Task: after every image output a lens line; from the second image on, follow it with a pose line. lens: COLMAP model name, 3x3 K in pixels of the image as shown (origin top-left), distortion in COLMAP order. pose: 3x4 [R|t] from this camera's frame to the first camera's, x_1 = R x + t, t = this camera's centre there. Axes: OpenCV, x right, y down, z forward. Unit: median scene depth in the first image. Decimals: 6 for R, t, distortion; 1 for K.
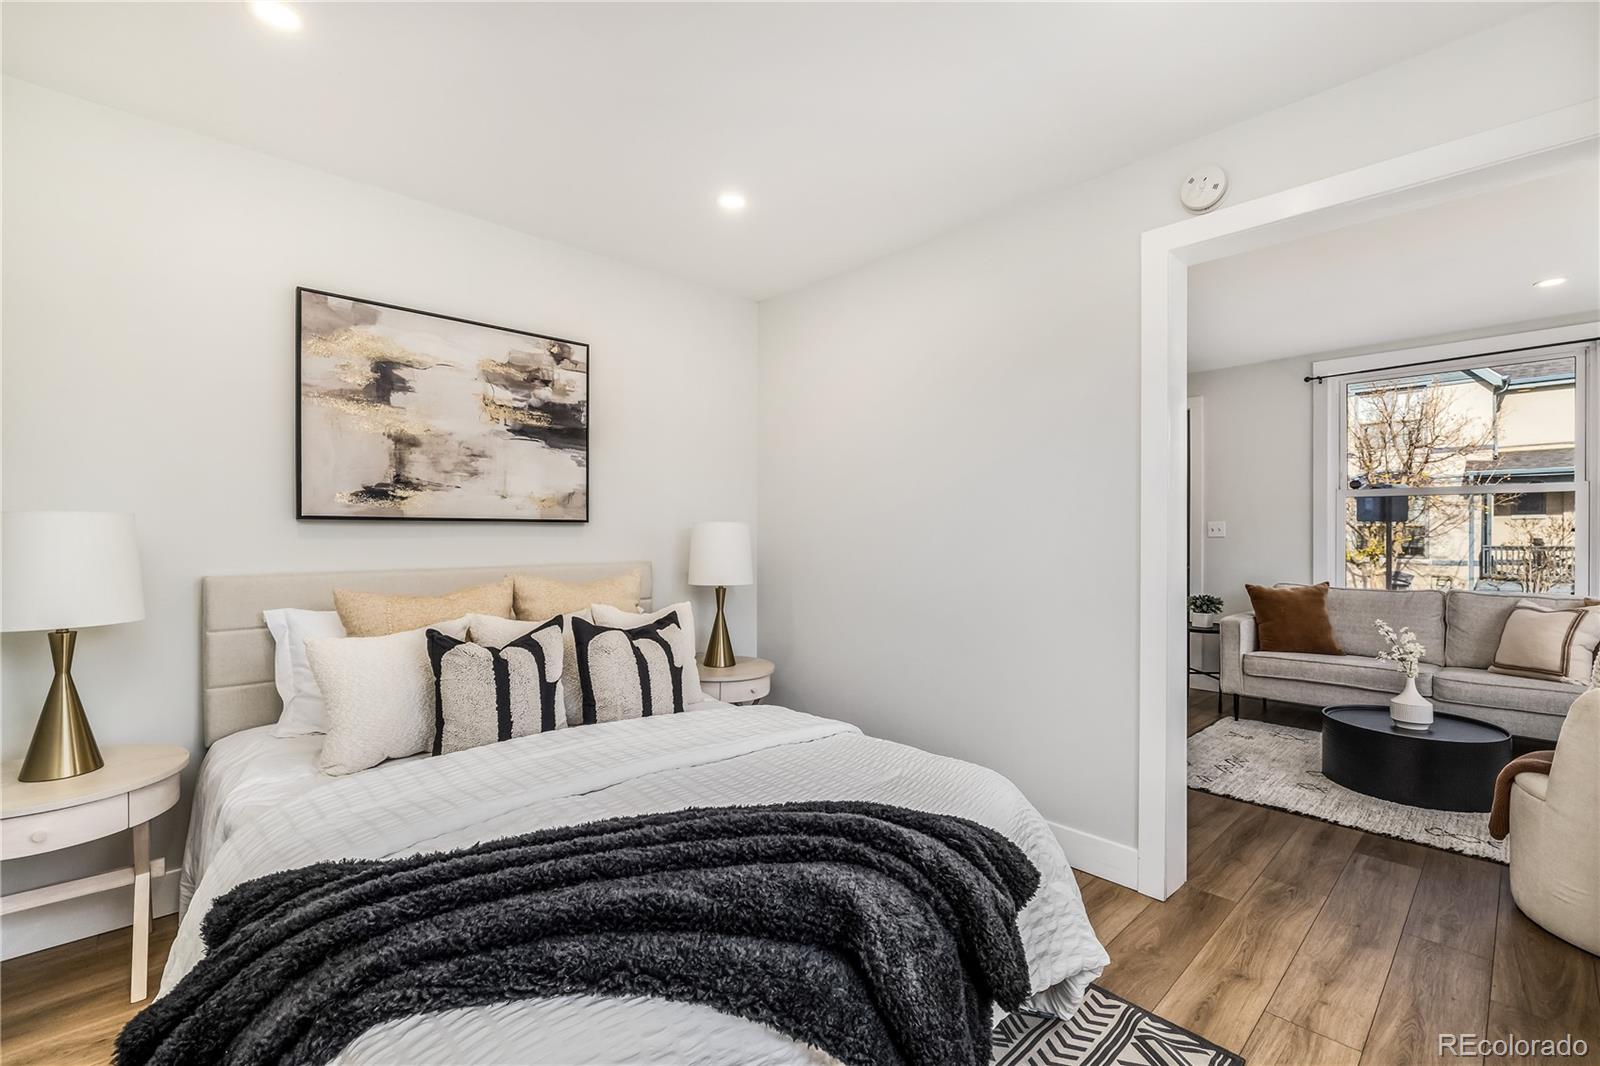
lens RADIAL K [[693.1, 0, 808.3], [0, 693.1, 530.3], [0, 0, 1]] dist [-0.001260, -0.000163]
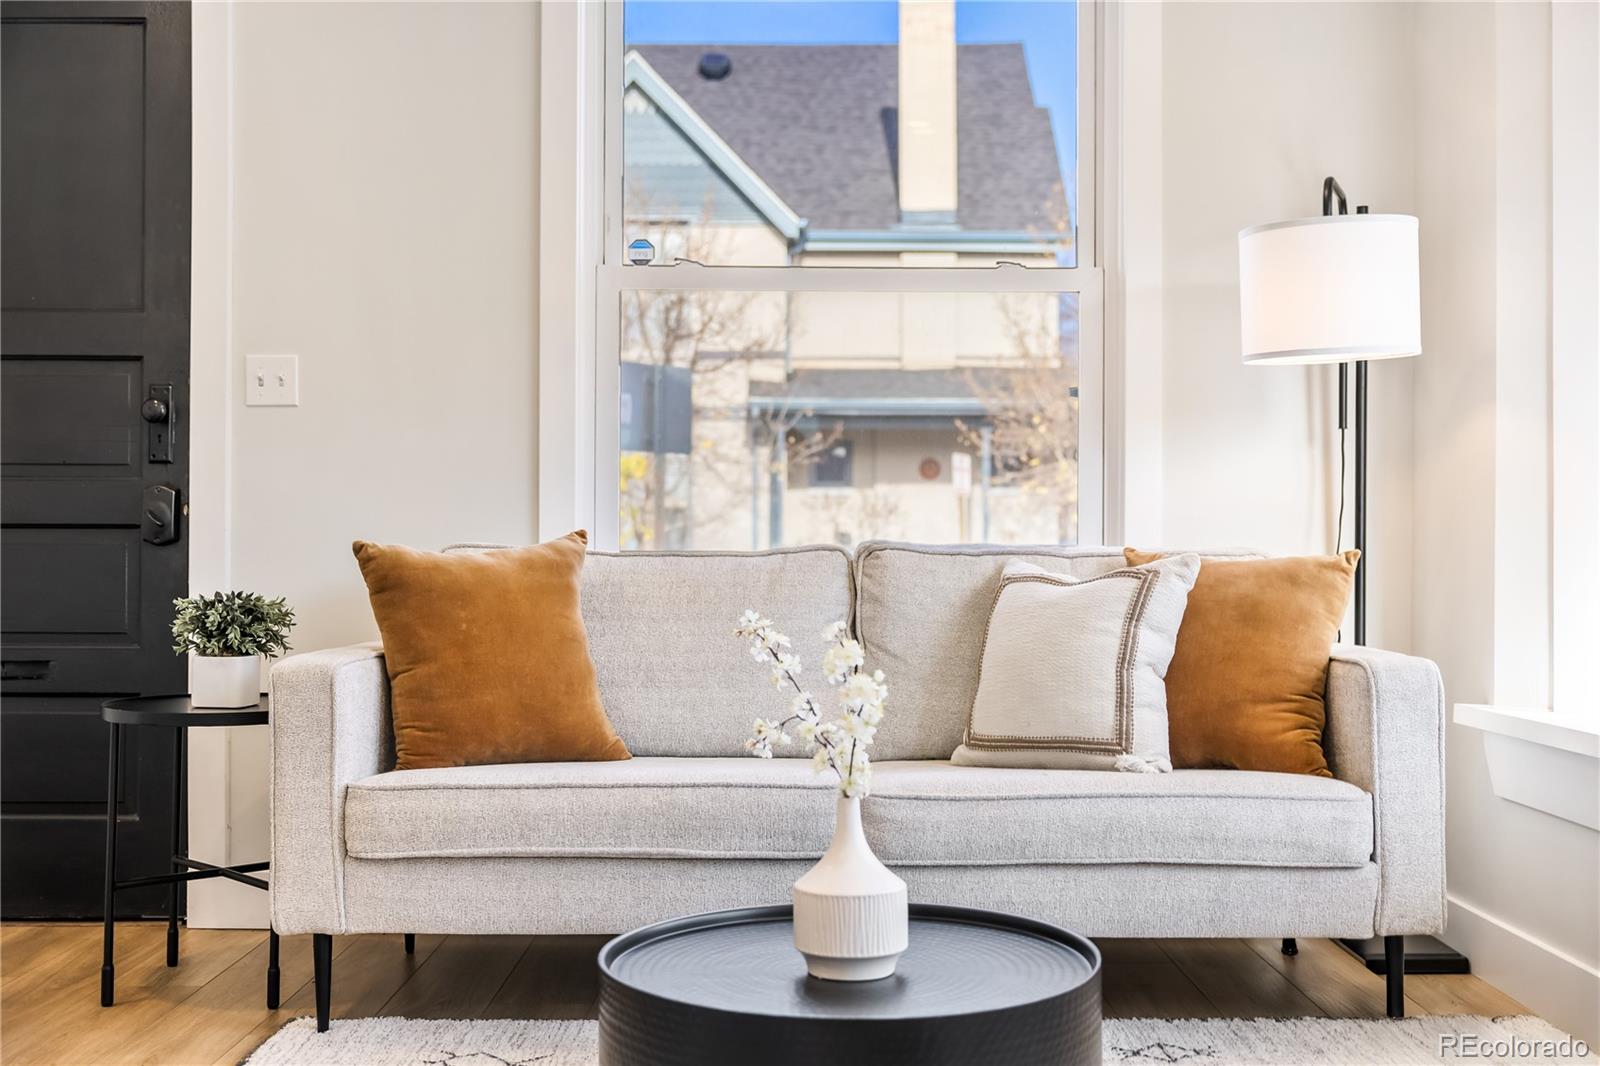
lens RADIAL K [[1768.2, 0, 800.0], [0, 1768.2, 533.0], [0, 0, 1]] dist [-0.006113, -0.002600]
pose [[0.695032, 0.005140, 0.718960, 0.246017], [-0.005025, 0.999985, -0.002292, 0.078193], [-0.718961, -0.002019, 0.695047, 0.378441]]
